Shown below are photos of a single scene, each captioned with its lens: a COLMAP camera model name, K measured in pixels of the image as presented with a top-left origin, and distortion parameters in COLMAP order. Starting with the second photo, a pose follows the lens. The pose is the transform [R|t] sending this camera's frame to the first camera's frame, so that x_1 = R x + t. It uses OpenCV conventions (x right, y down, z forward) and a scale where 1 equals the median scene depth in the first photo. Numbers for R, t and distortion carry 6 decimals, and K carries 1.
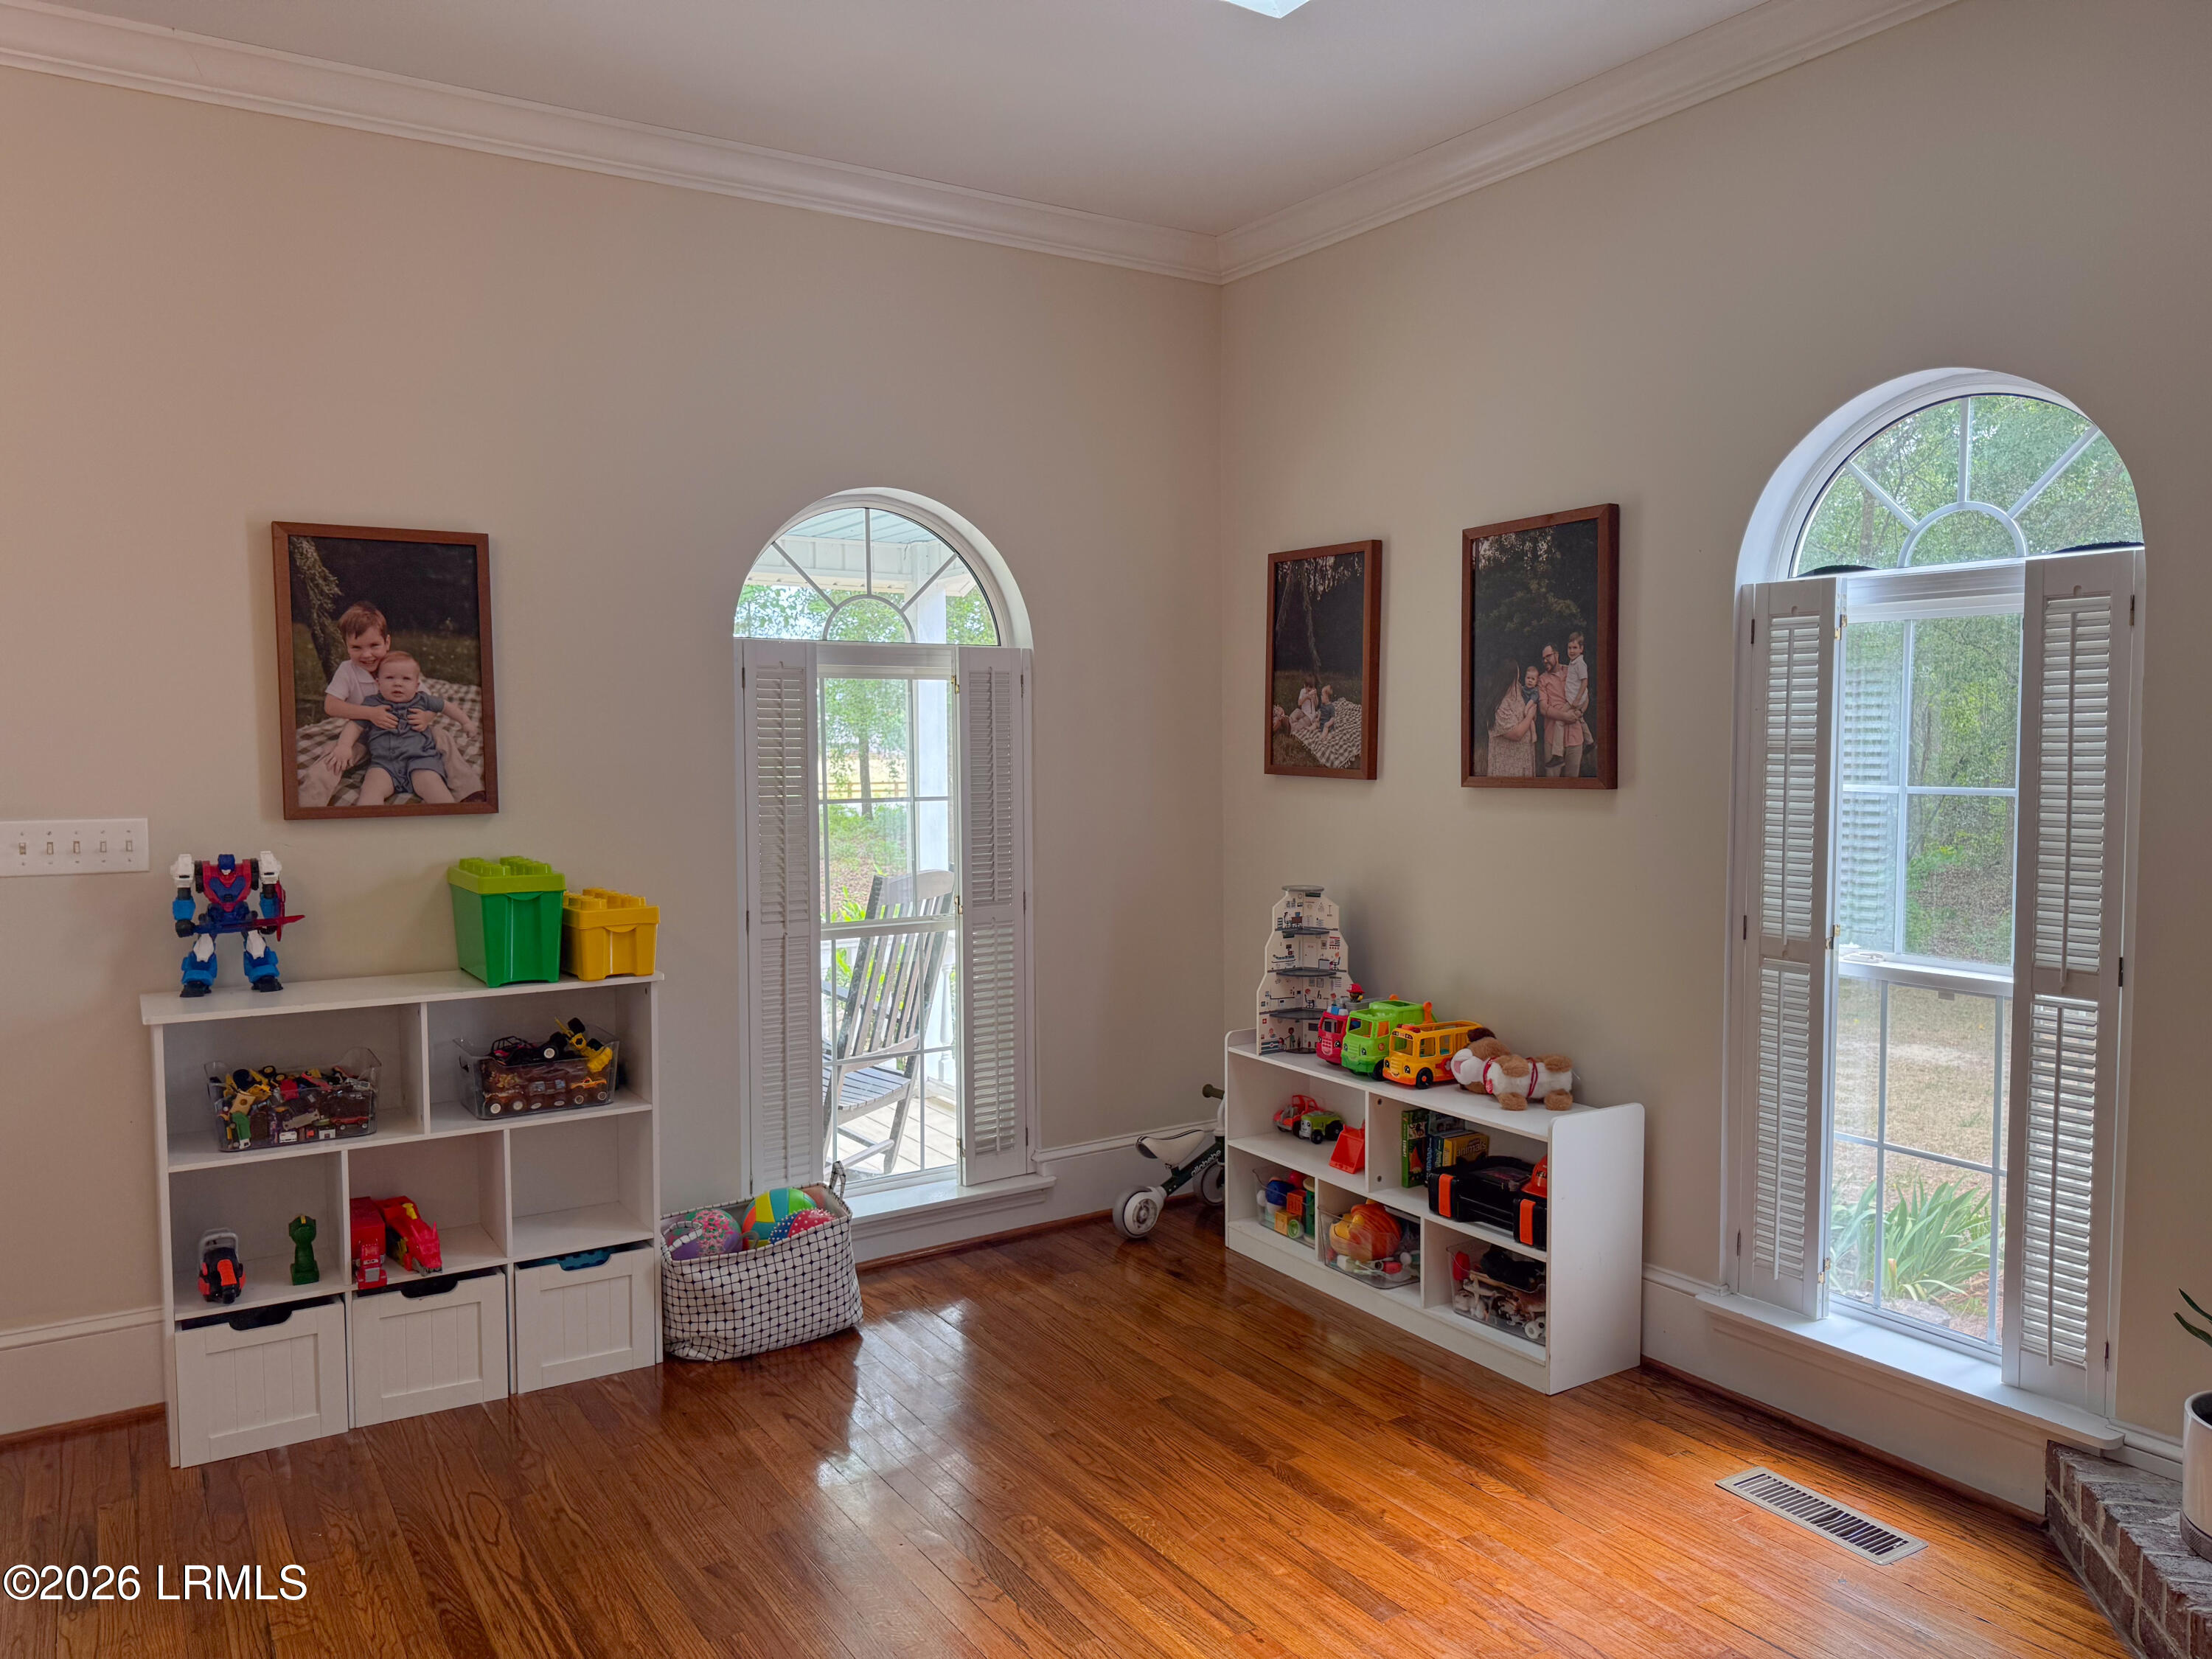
lens RADIAL K [[1553.0, 0, 1106.0], [0, 1553.0, 829.5], [0, 0, 1]] dist [0.066450, -0.086635]
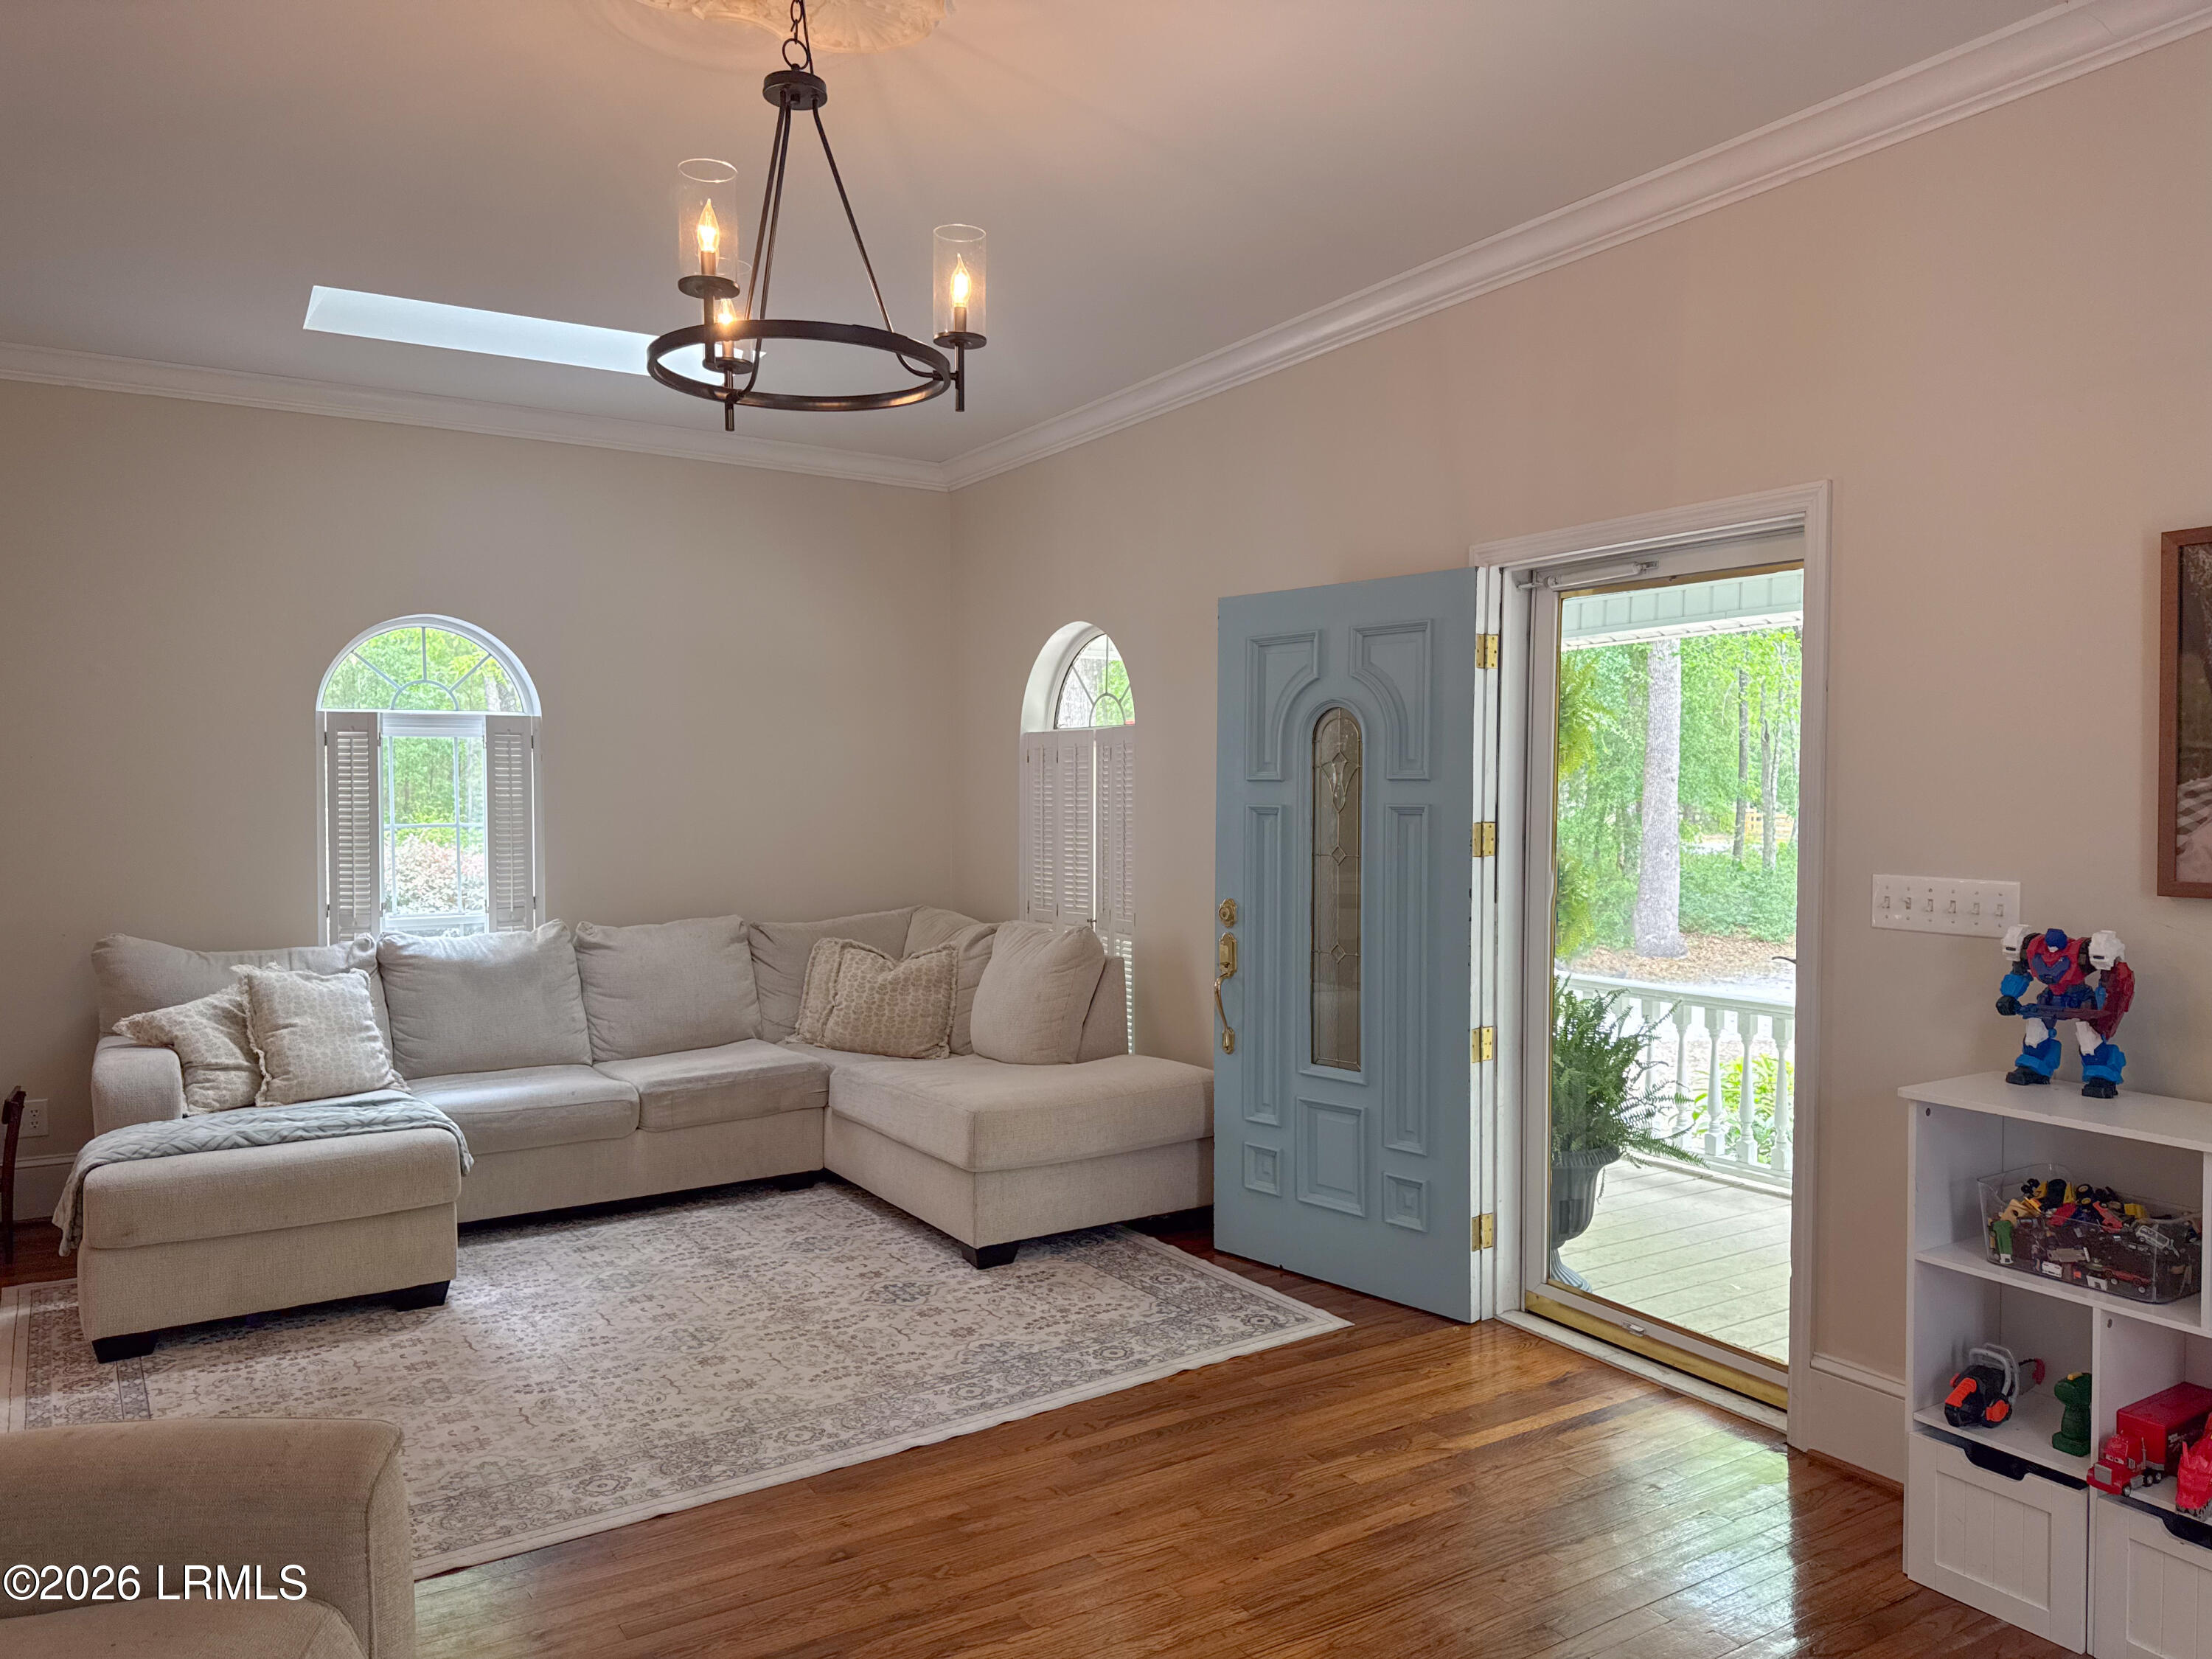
lens RADIAL K [[1553.0, 0, 1106.0], [0, 1553.0, 829.5], [0, 0, 1]] dist [0.066450, -0.086635]
pose [[-0.012355, 0.026846, -0.999563, 0.315140], [-0.063650, 0.997591, 0.027579, -0.029544], [0.997896, 0.063963, -0.010617, 0.482473]]
